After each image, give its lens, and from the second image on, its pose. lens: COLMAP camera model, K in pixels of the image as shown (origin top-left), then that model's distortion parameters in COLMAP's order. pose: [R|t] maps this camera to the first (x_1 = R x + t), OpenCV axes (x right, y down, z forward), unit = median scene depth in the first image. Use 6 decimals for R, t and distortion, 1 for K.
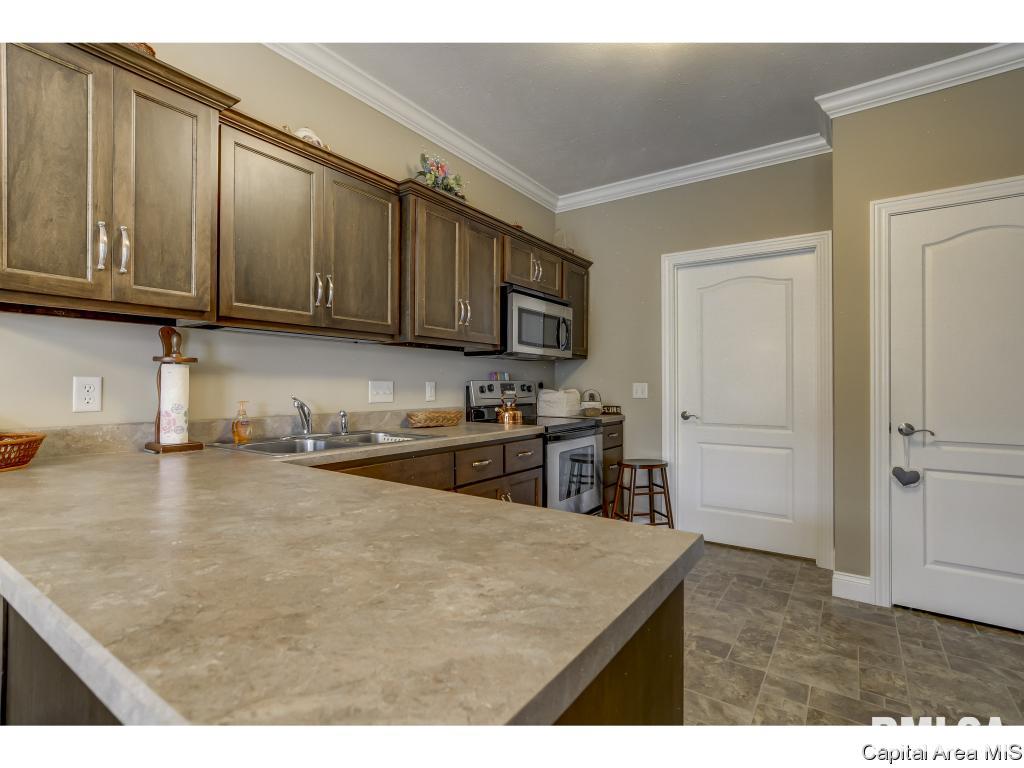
lens RADIAL K [[493.2, 0, 517.8], [0, 493.2, 381.6], [0, 0, 1]] dist [-0.013311, 0.004527]
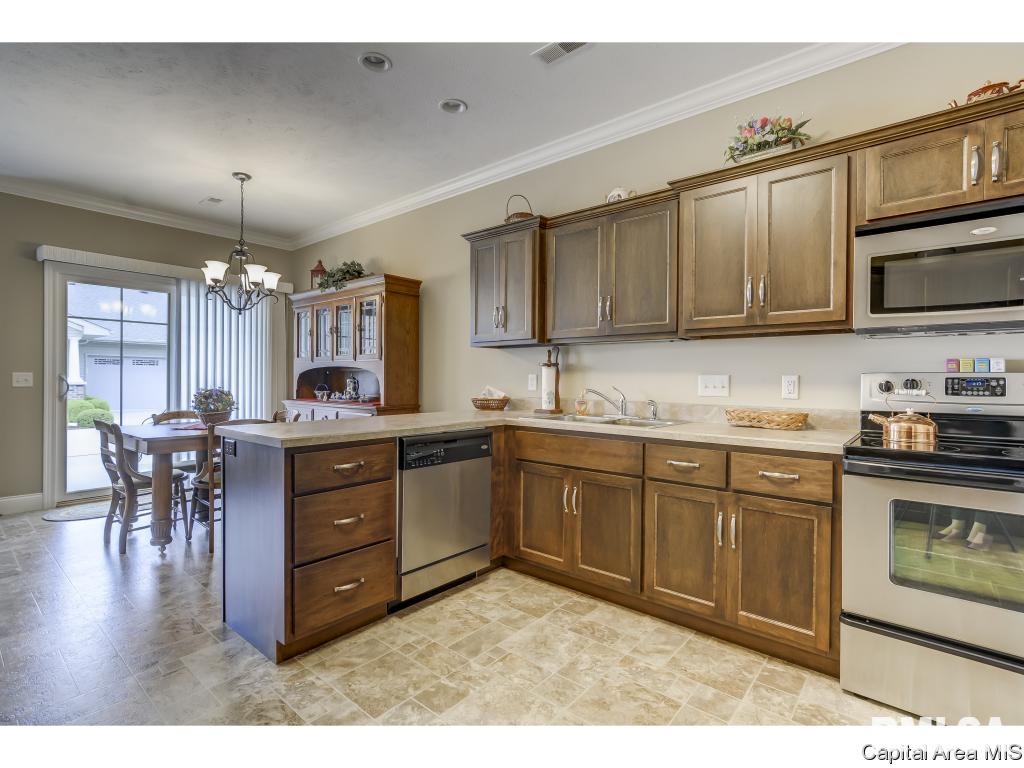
lens RADIAL K [[493.2, 0, 510.9], [0, 493.2, 382.7], [0, 0, 1]] dist [-0.013311, 0.004527]
pose [[-0.092128, 0.009492, -0.995702, 1.517575], [-0.001888, 0.999951, 0.009707, 0.006312], [0.995745, 0.002774, -0.092106, 0.928783]]
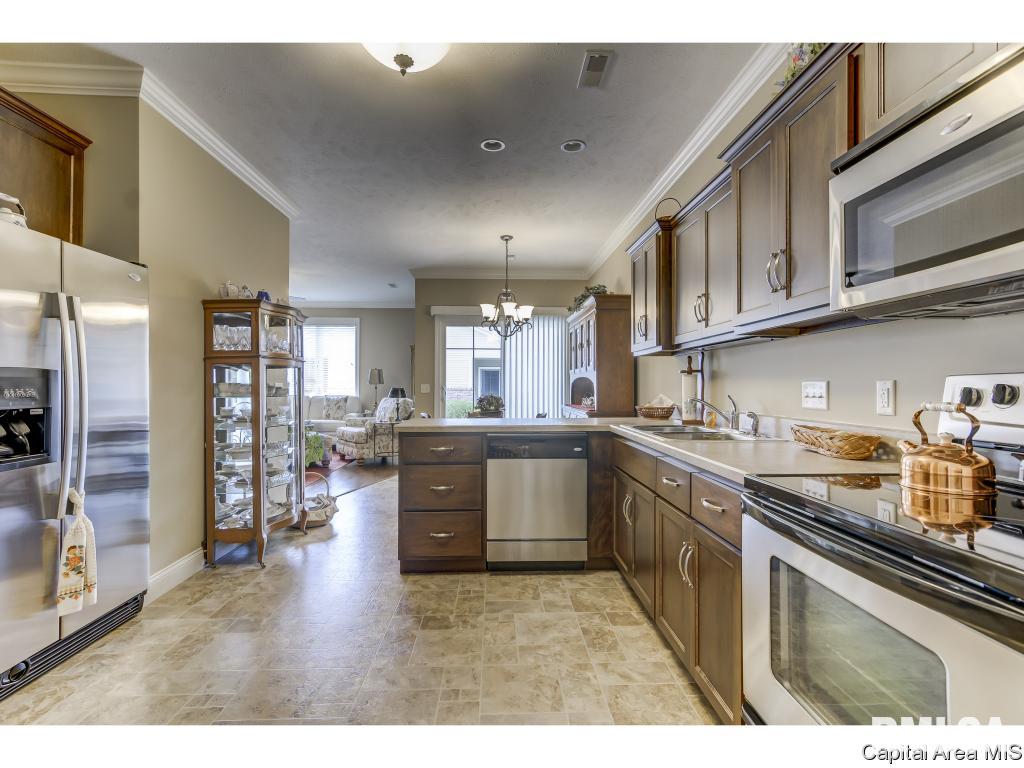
lens RADIAL K [[493.2, 0, 516.1], [0, 493.2, 382.3], [0, 0, 1]] dist [-0.013311, 0.004527]
pose [[-0.797746, -0.003156, -0.602985, 1.249101], [0.003373, 0.999947, -0.009696, 0.007804], [0.602984, -0.009768, -0.797694, 1.725195]]
